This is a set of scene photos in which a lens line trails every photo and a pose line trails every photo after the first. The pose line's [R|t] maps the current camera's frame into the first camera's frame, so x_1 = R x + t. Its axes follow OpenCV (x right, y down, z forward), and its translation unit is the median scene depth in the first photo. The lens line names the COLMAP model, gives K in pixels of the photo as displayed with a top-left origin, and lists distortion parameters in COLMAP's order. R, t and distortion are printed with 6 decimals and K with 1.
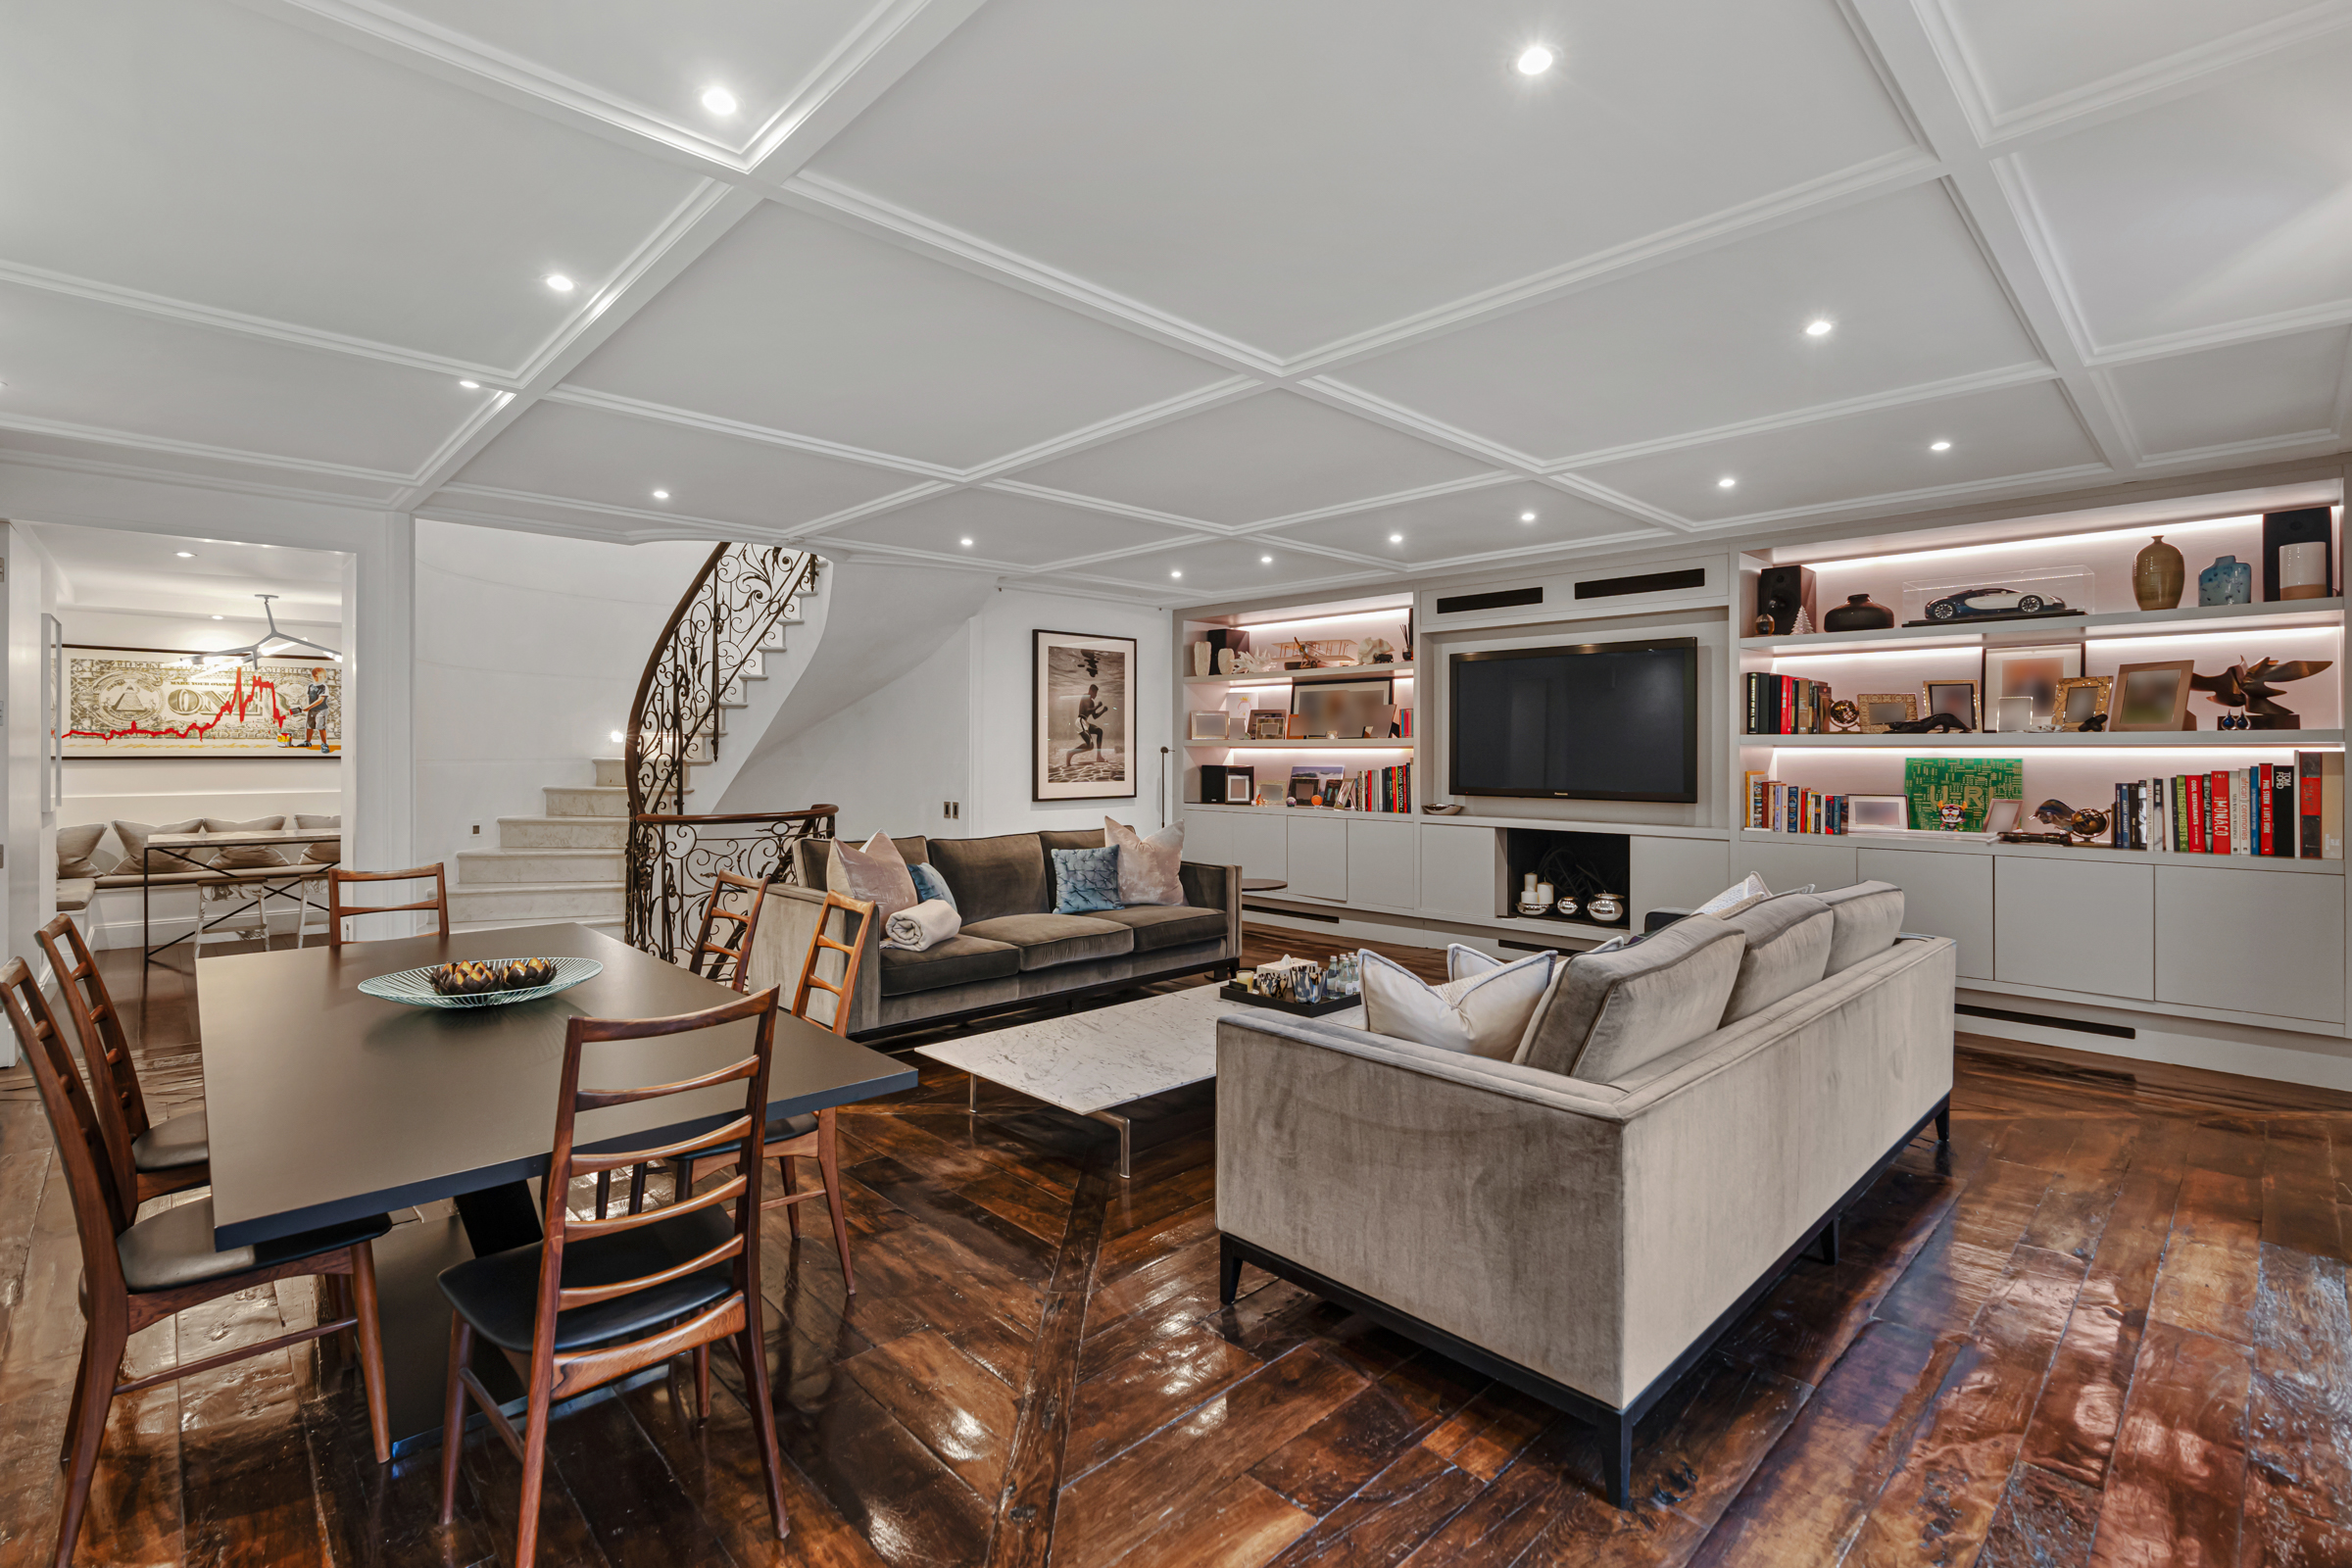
lens RADIAL K [[1084.1, 0, 1177.8], [0, 1084.1, 755.6], [0, 0, 1]] dist [0.003554, 0.000219]
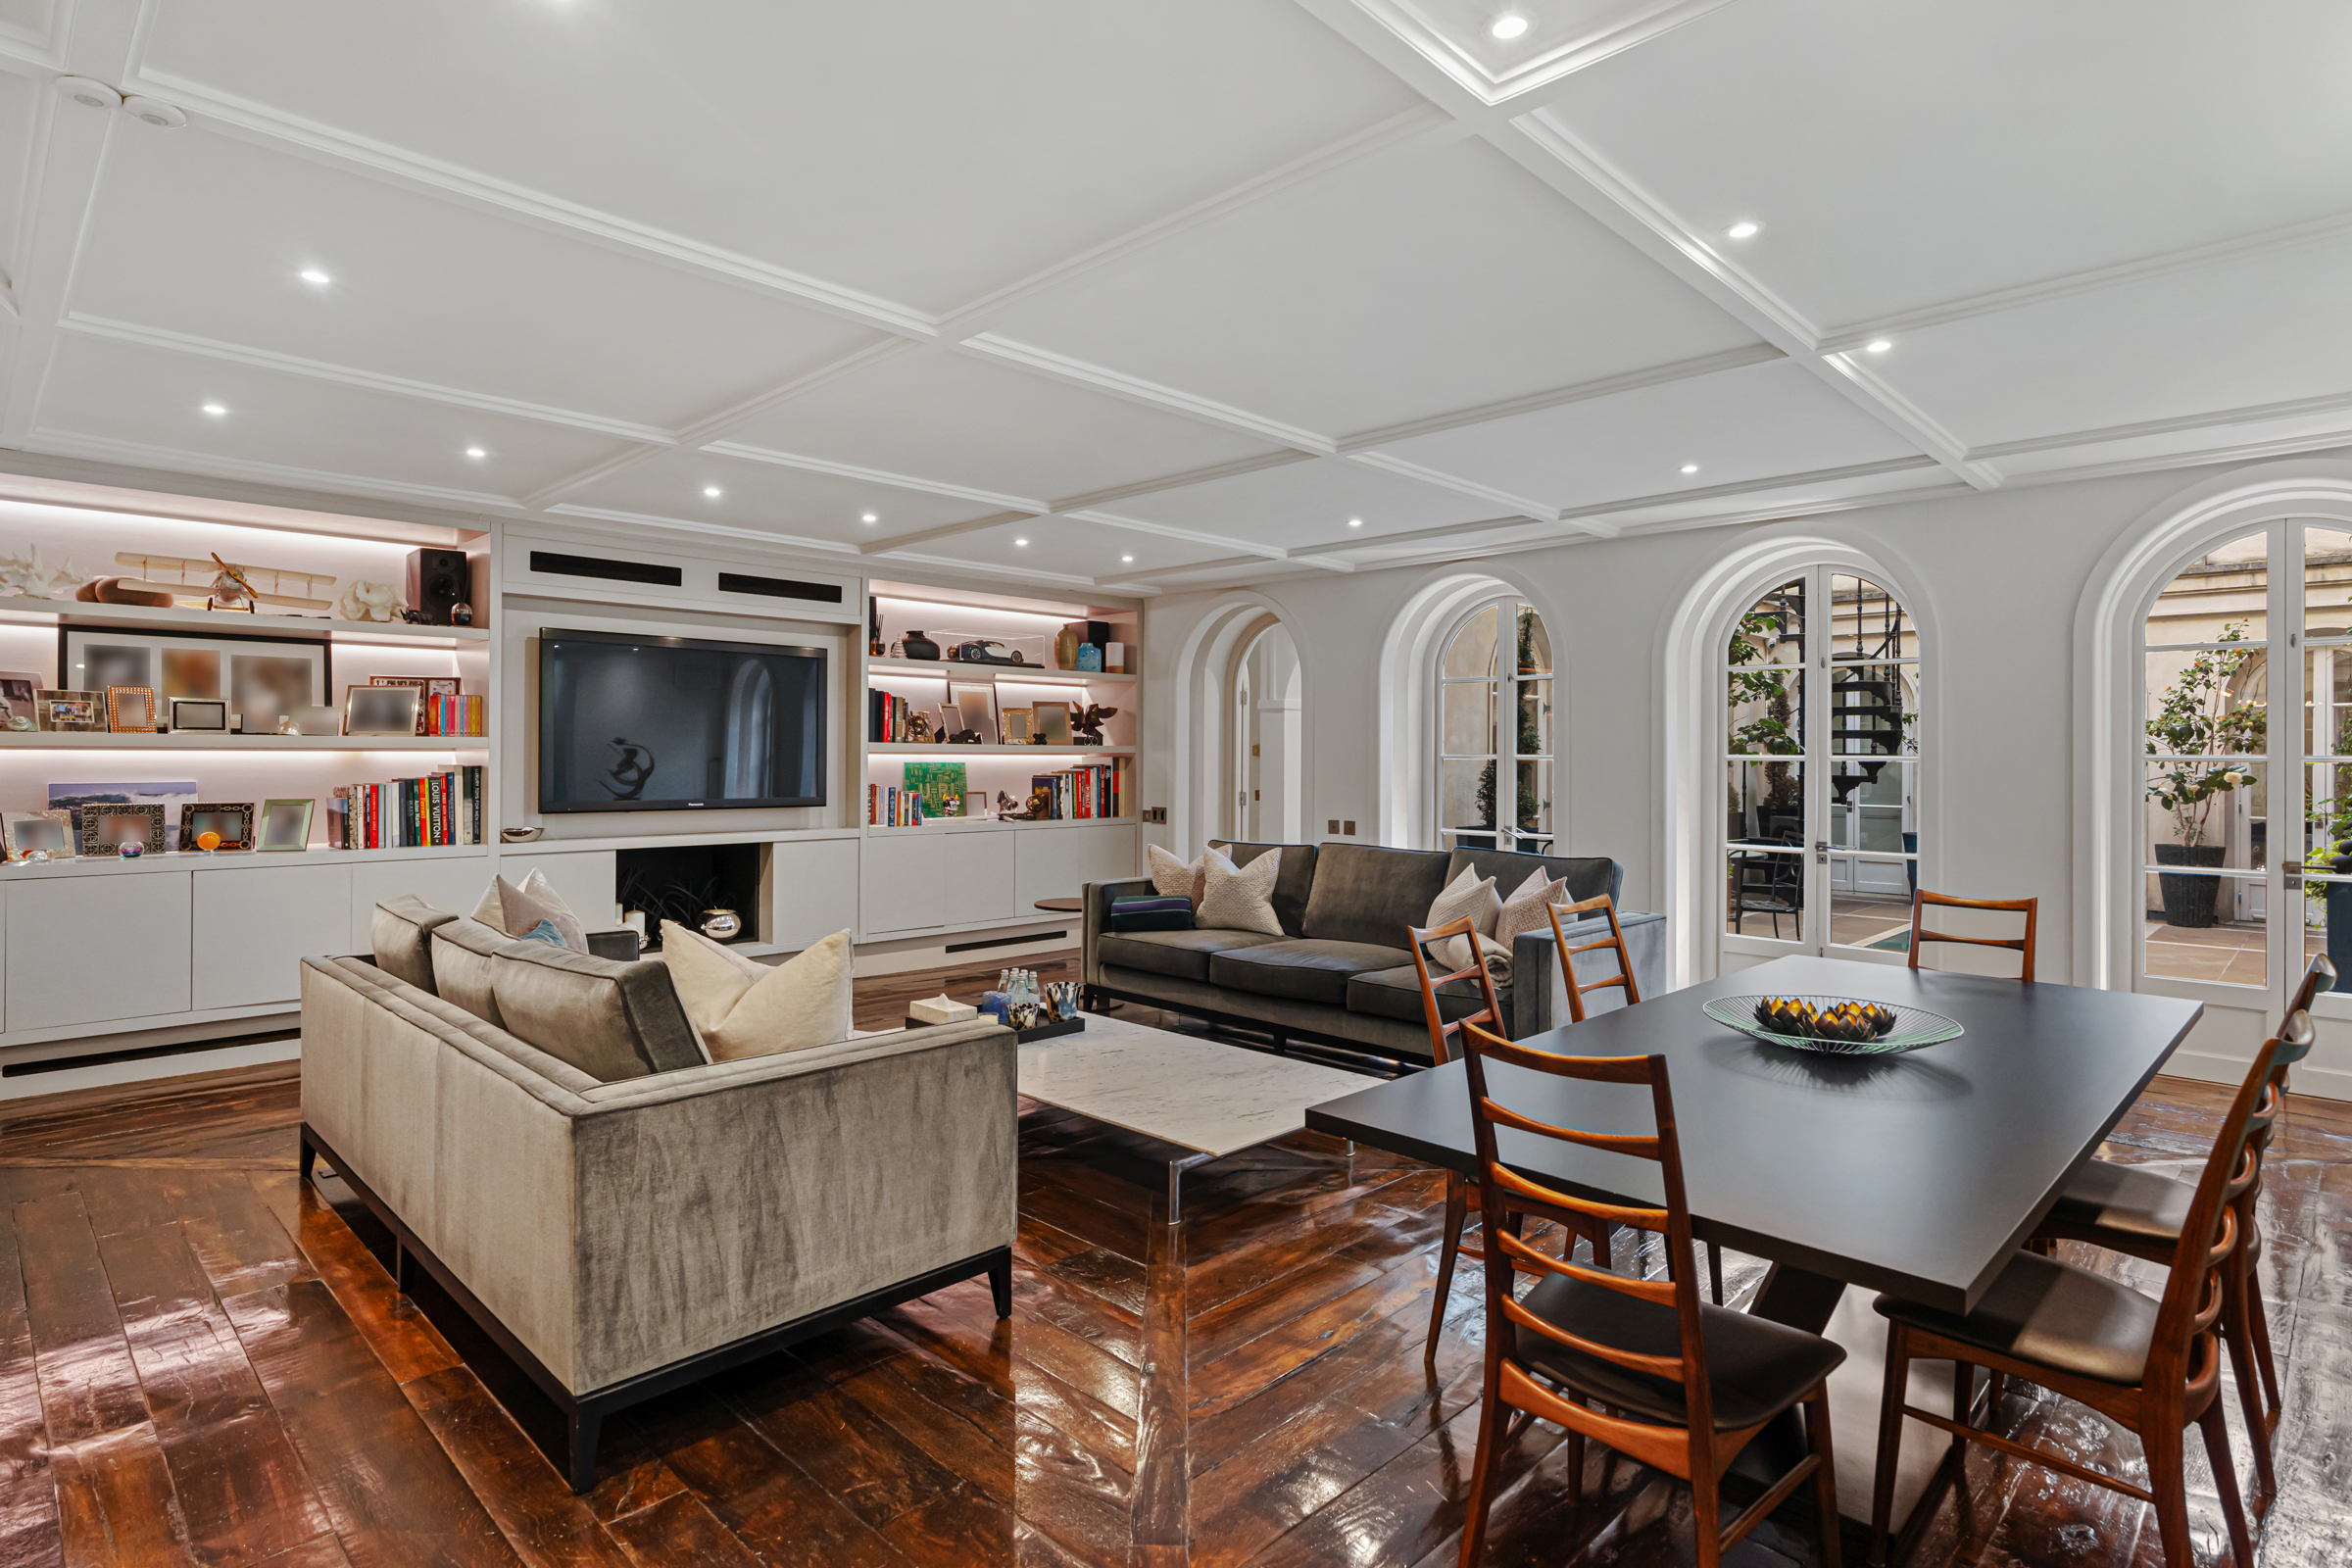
lens RADIAL K [[1204.3, 0, 1176.3], [0, 1204.3, 762.8], [0, 0, 1]] dist [-0.001498, 0.000021]
pose [[-0.011086, -0.004451, 0.999929, -0.727520], [0.000501, 0.999990, 0.004457, -0.003511], [-0.999938, 0.000551, -0.011084, 0.700147]]
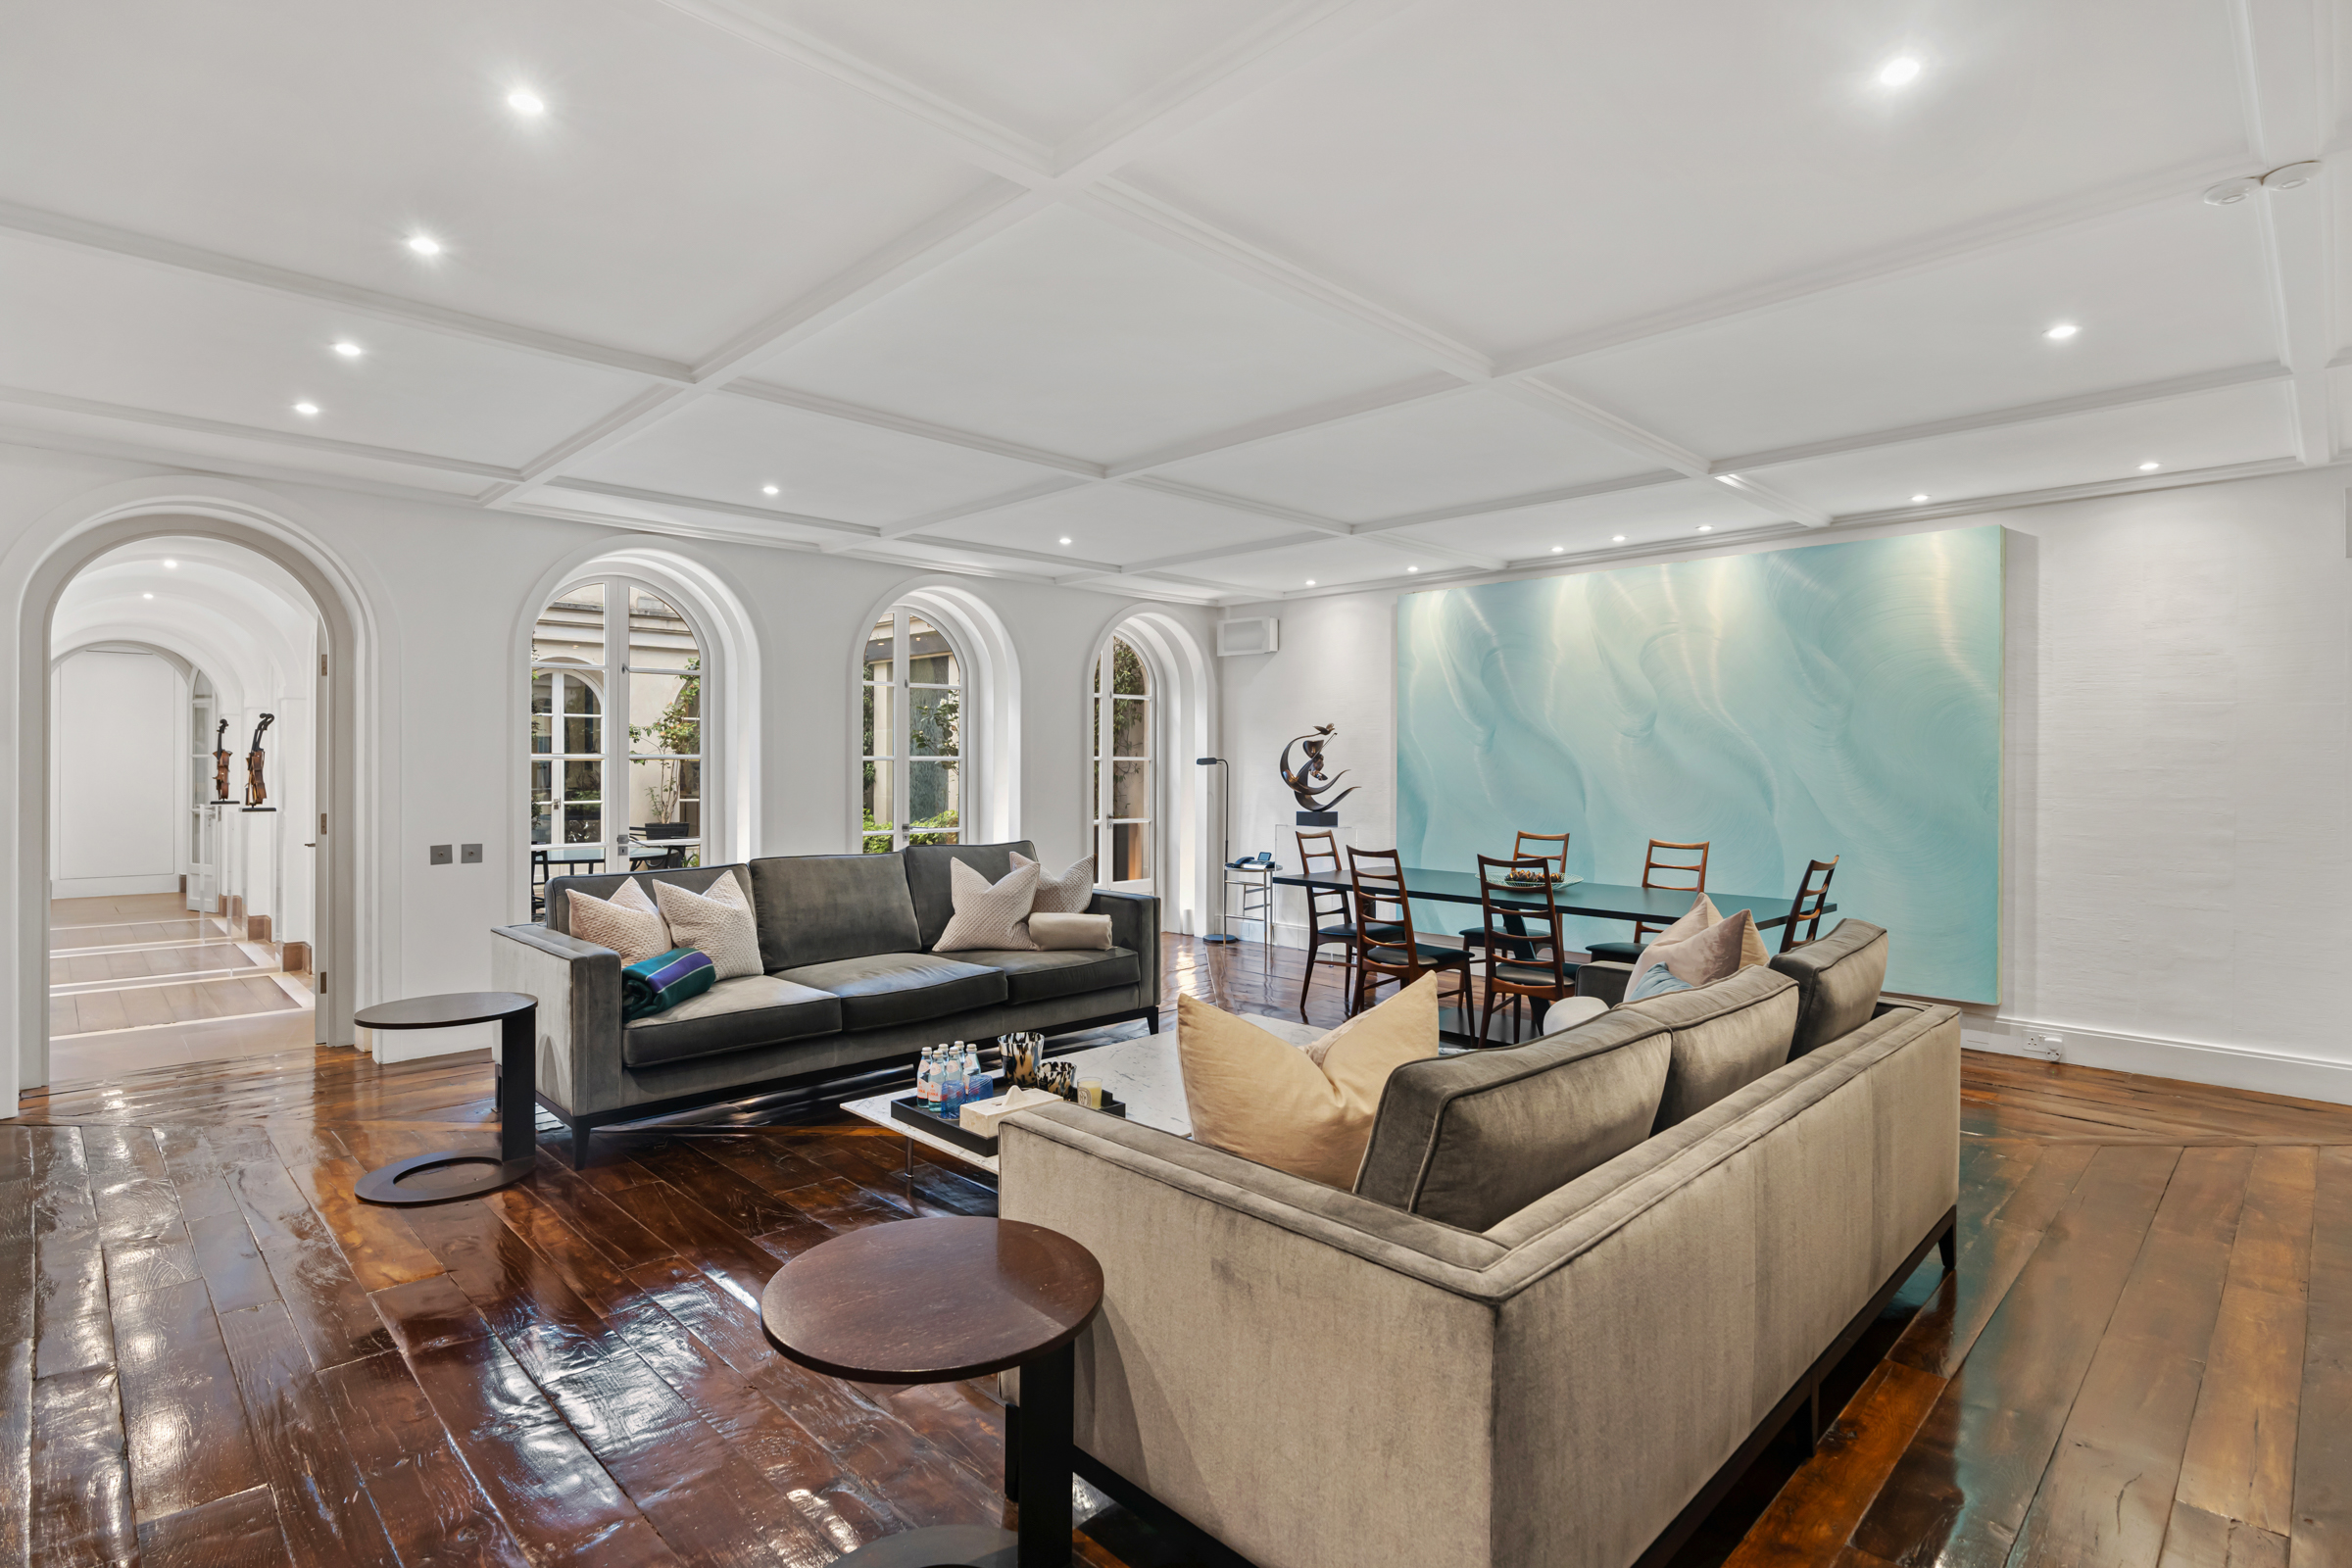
lens RADIAL K [[1204.3, 0, 1176.3], [0, 1204.3, 762.8], [0, 0, 1]] dist [-0.001498, 0.000021]
pose [[-0.999882, -0.000577, -0.015329, -0.384348], [-0.000658, 0.999986, 0.005295, -0.004008], [0.015326, 0.005305, -0.999868, 1.044057]]
